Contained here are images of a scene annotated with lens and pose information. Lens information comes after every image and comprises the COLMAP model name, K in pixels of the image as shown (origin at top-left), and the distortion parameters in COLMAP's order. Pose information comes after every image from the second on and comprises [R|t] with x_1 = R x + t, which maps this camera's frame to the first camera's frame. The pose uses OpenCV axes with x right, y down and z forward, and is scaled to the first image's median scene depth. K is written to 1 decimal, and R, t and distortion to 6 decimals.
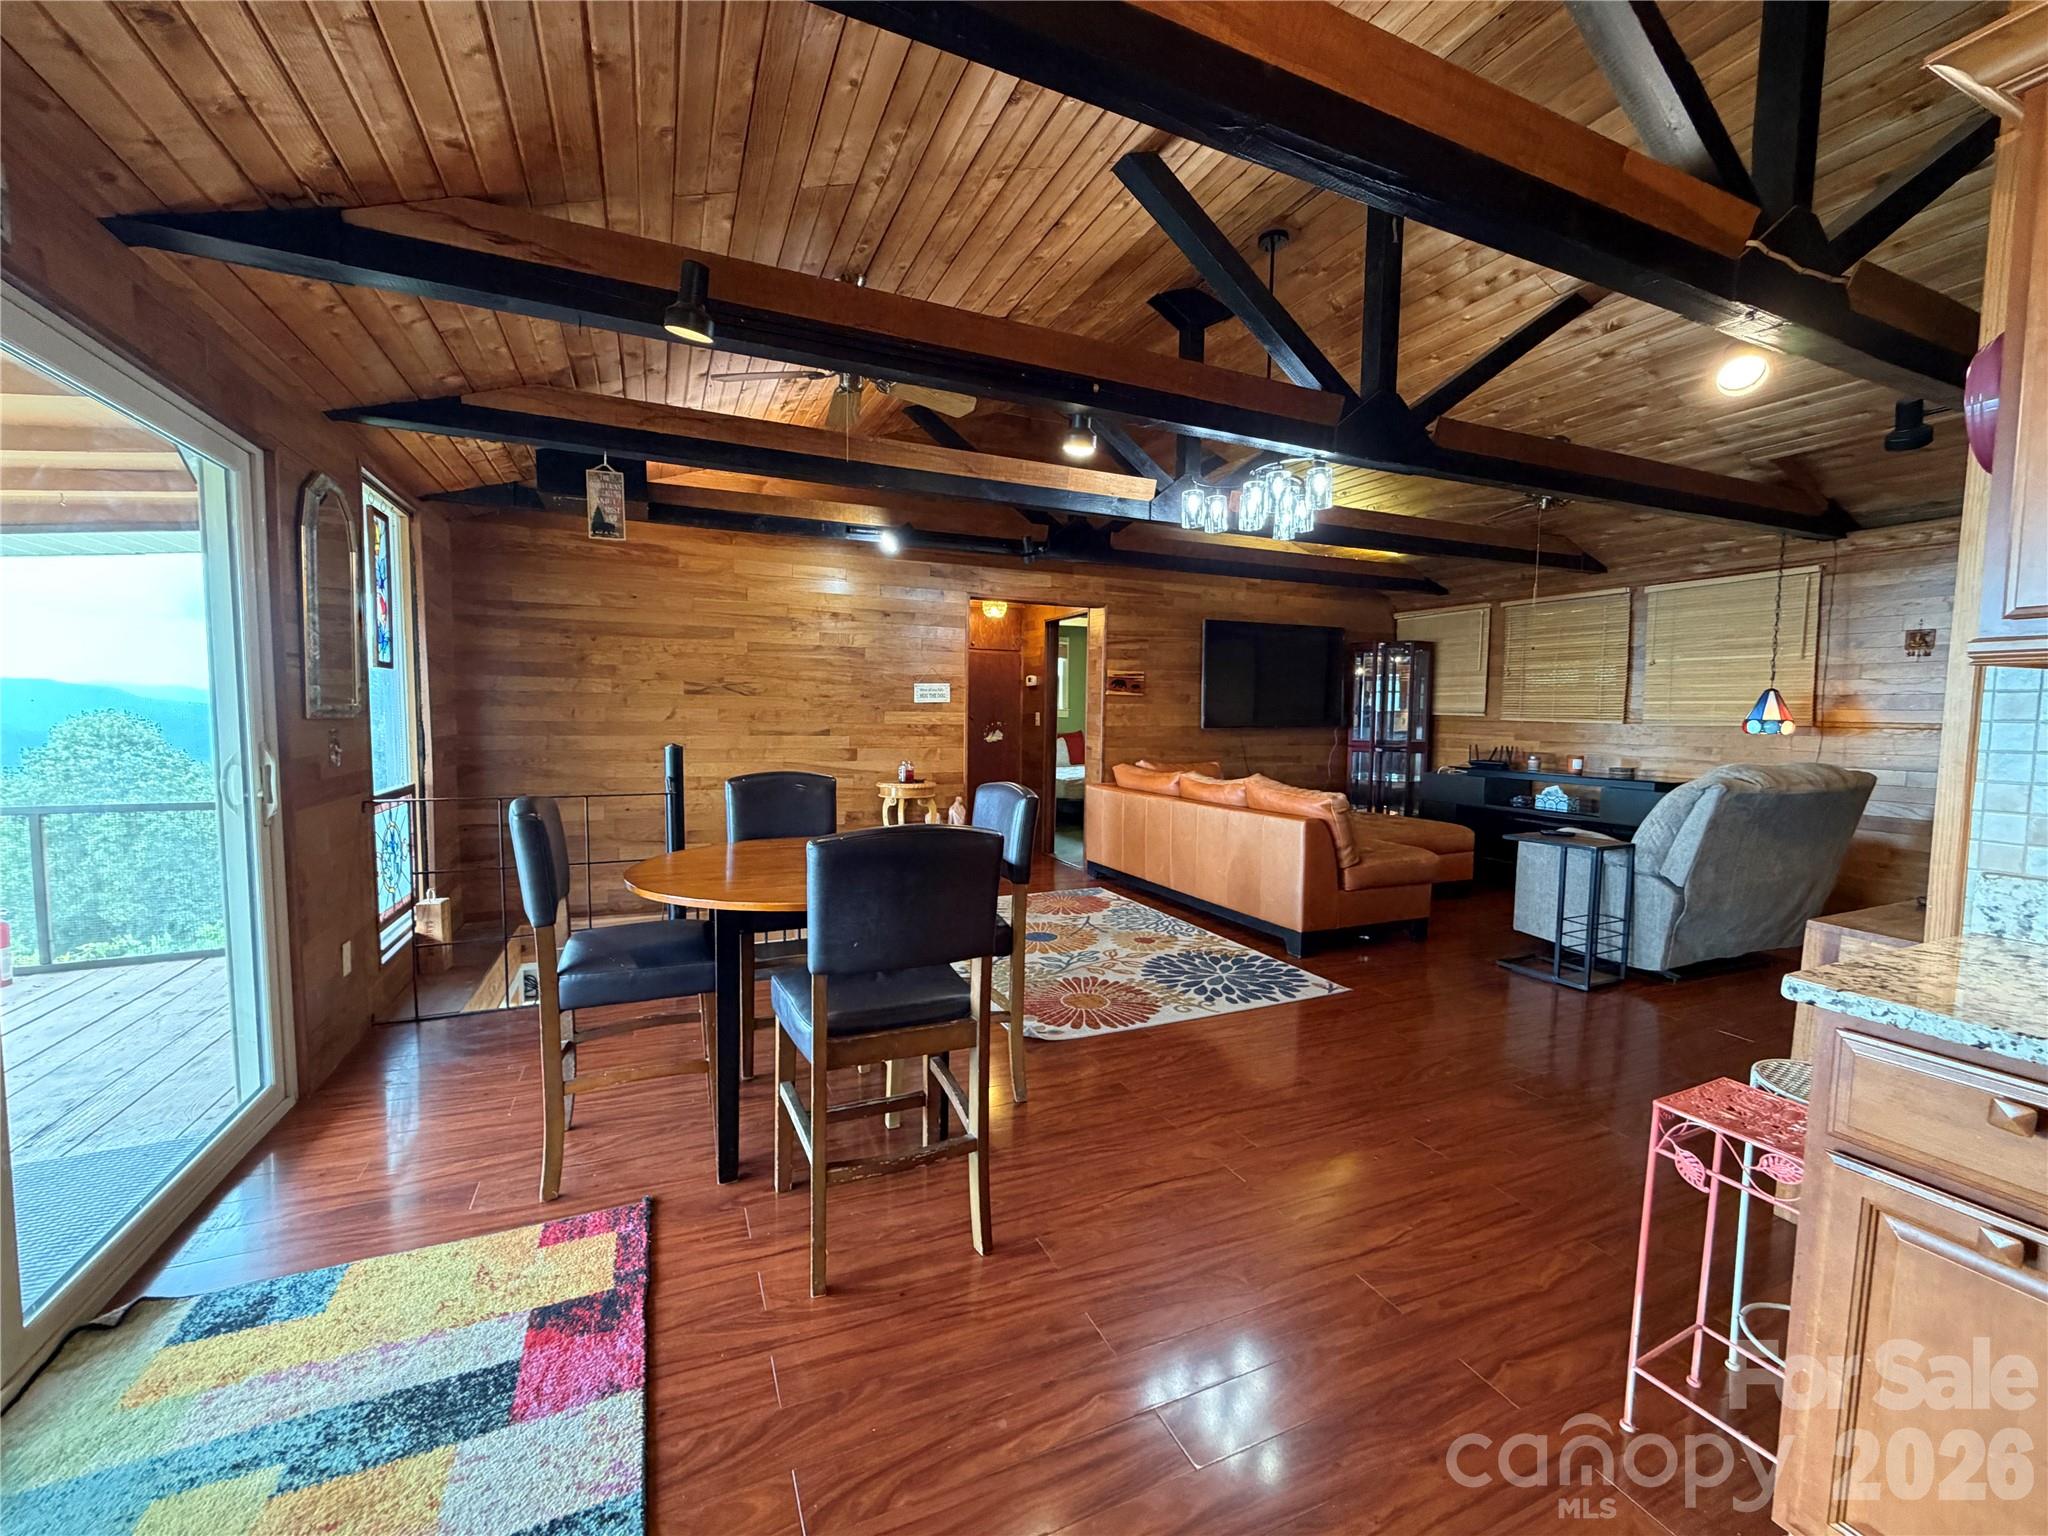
lens RADIAL K [[818.0, 0, 1018.3], [0, 818.0, 770.3], [0, 0, 1]] dist [-0.001107, 0.000231]
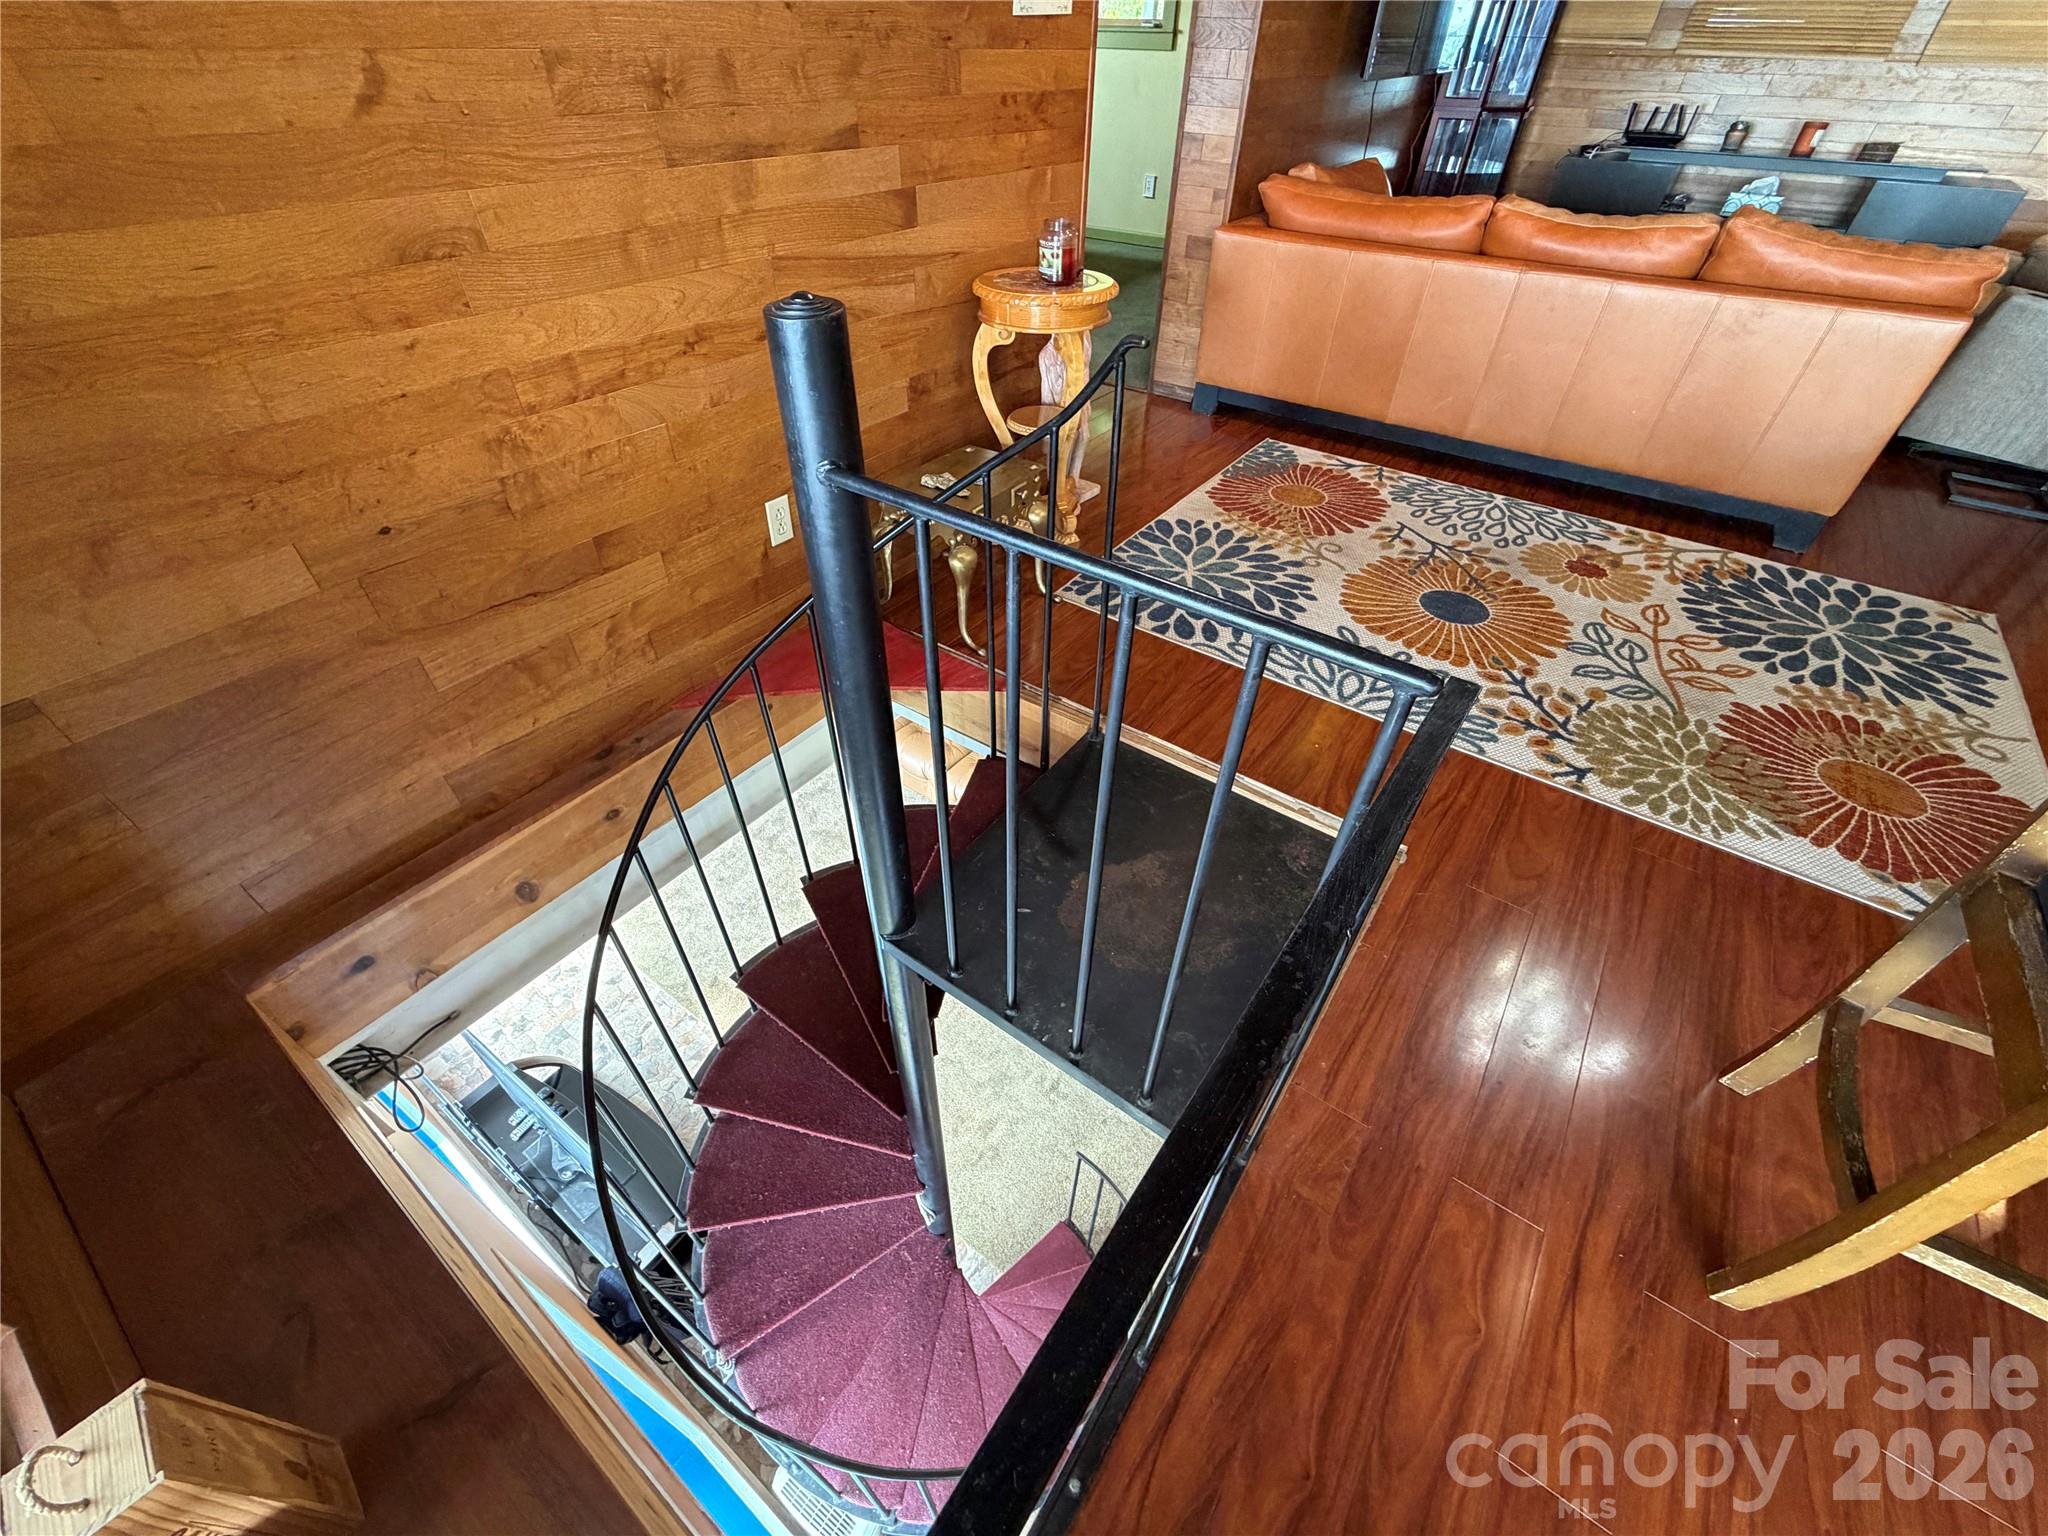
lens RADIAL K [[818.0, 0, 1018.3], [0, 818.0, 770.3], [0, 0, 1]] dist [-0.001107, 0.000231]
pose [[0.863414, -0.338711, 0.373887, -0.490613], [0.033775, 0.778256, 0.627039, -0.065638], [-0.503364, -0.528766, 0.683397, 0.762443]]
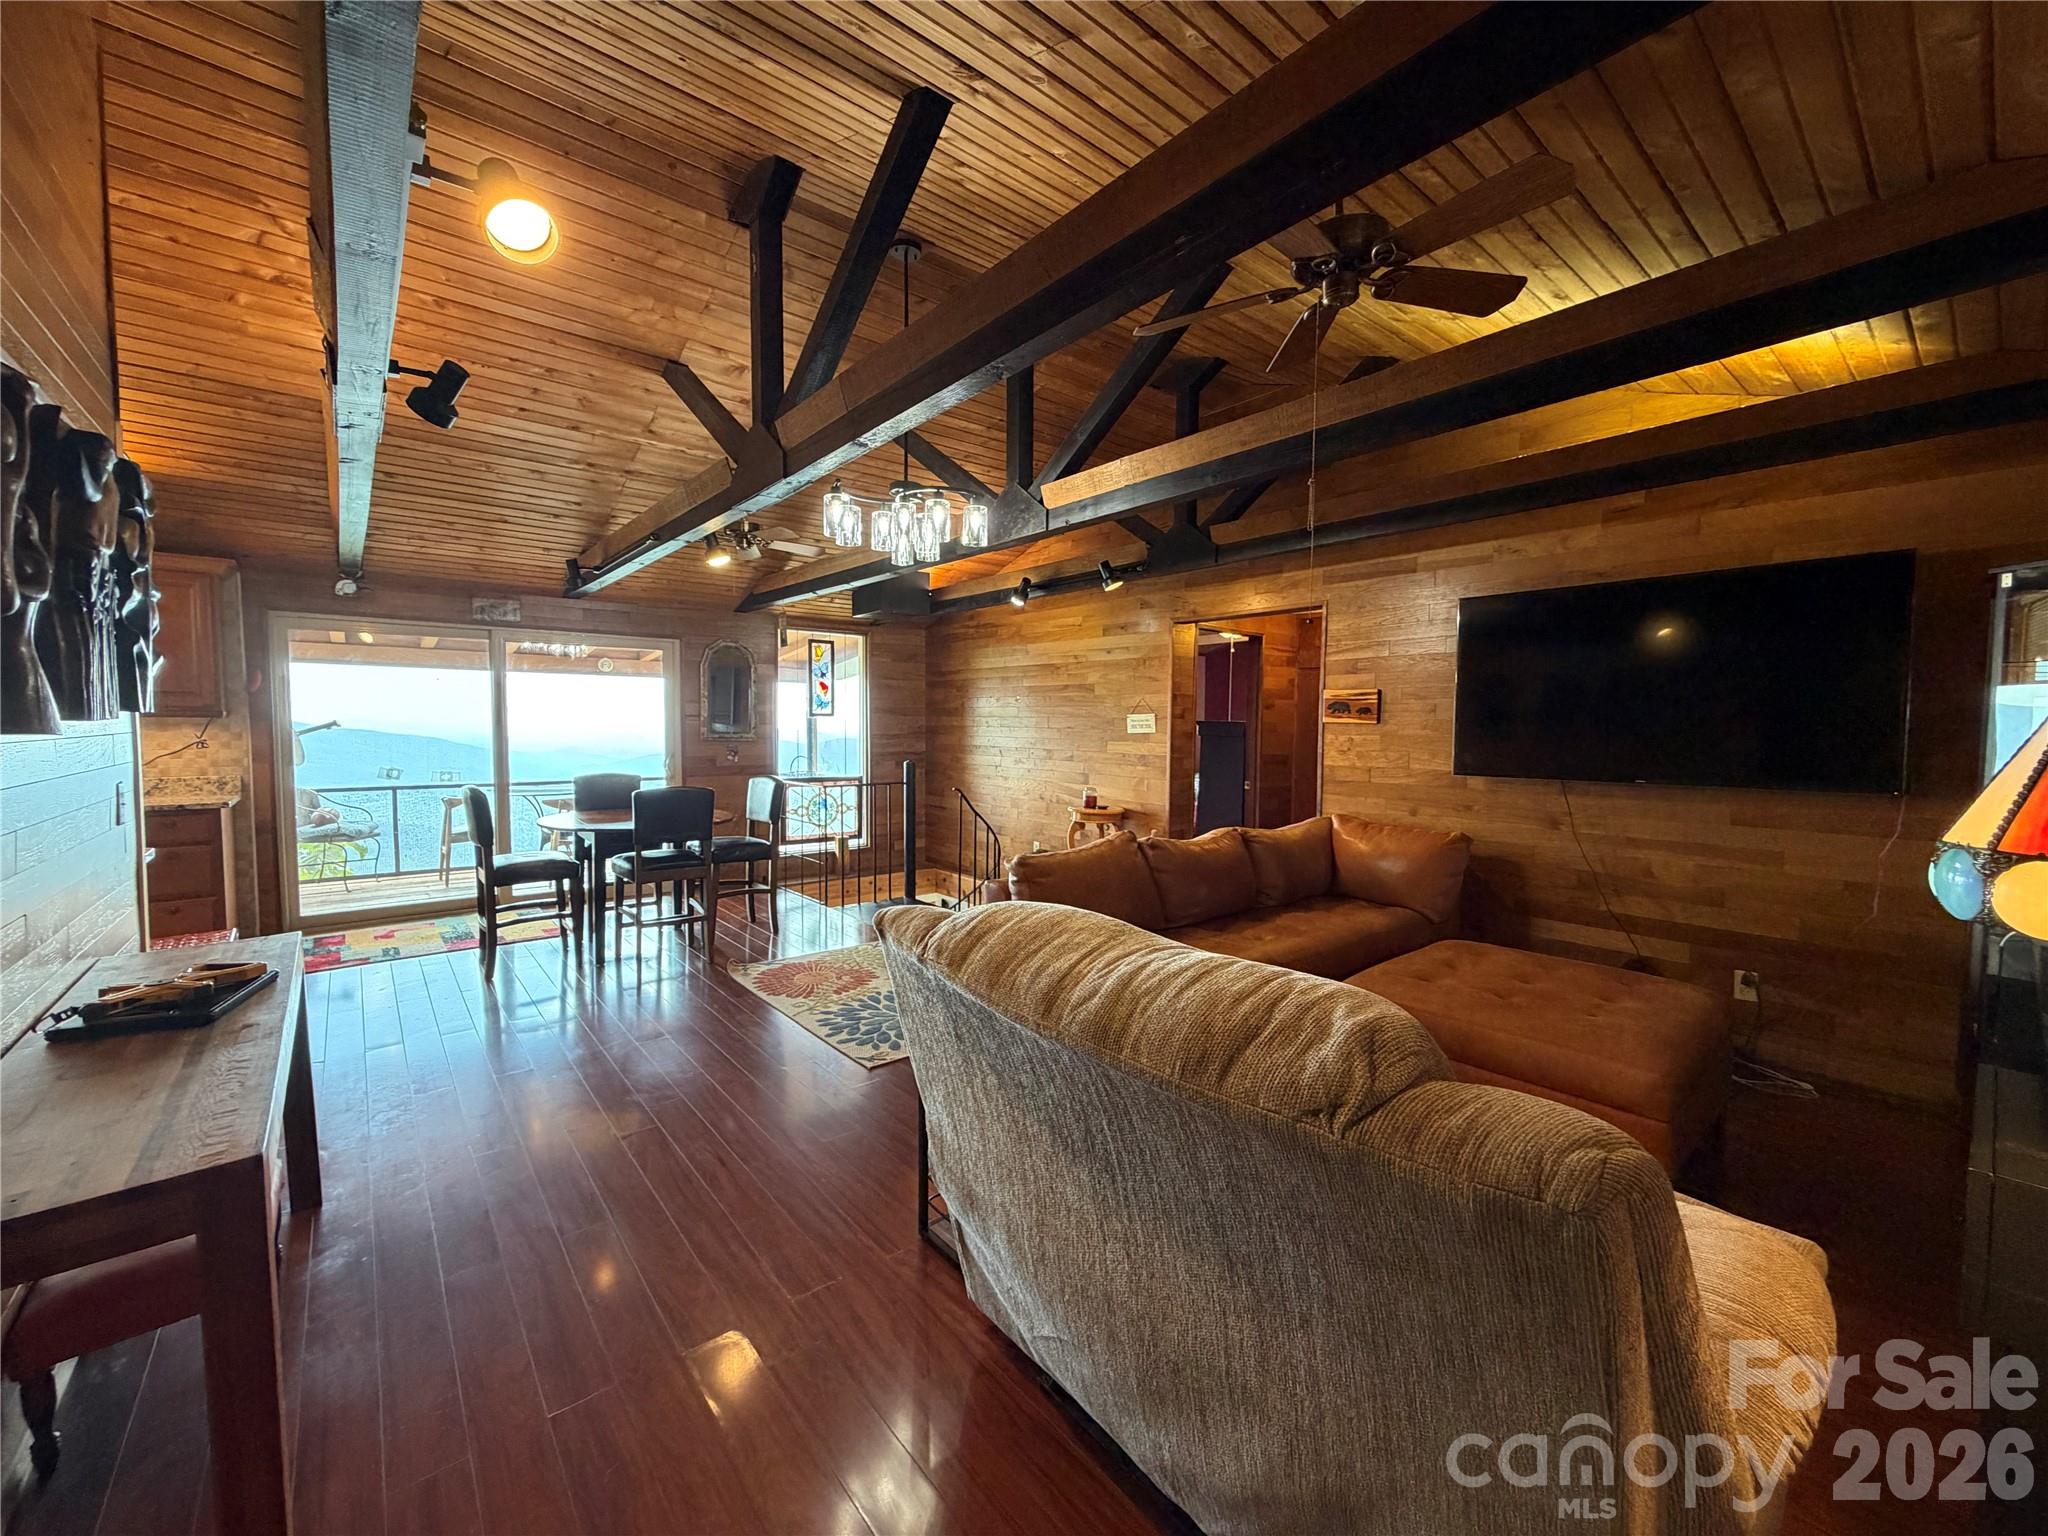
lens RADIAL K [[818.0, 0, 1018.3], [0, 818.0, 770.3], [0, 0, 1]] dist [-0.001107, 0.000231]
pose [[0.266993, 0.048180, -0.962493, 1.102020], [-0.074695, 0.996780, 0.029176, -0.073108], [0.960799, 0.064104, 0.269732, 0.778509]]
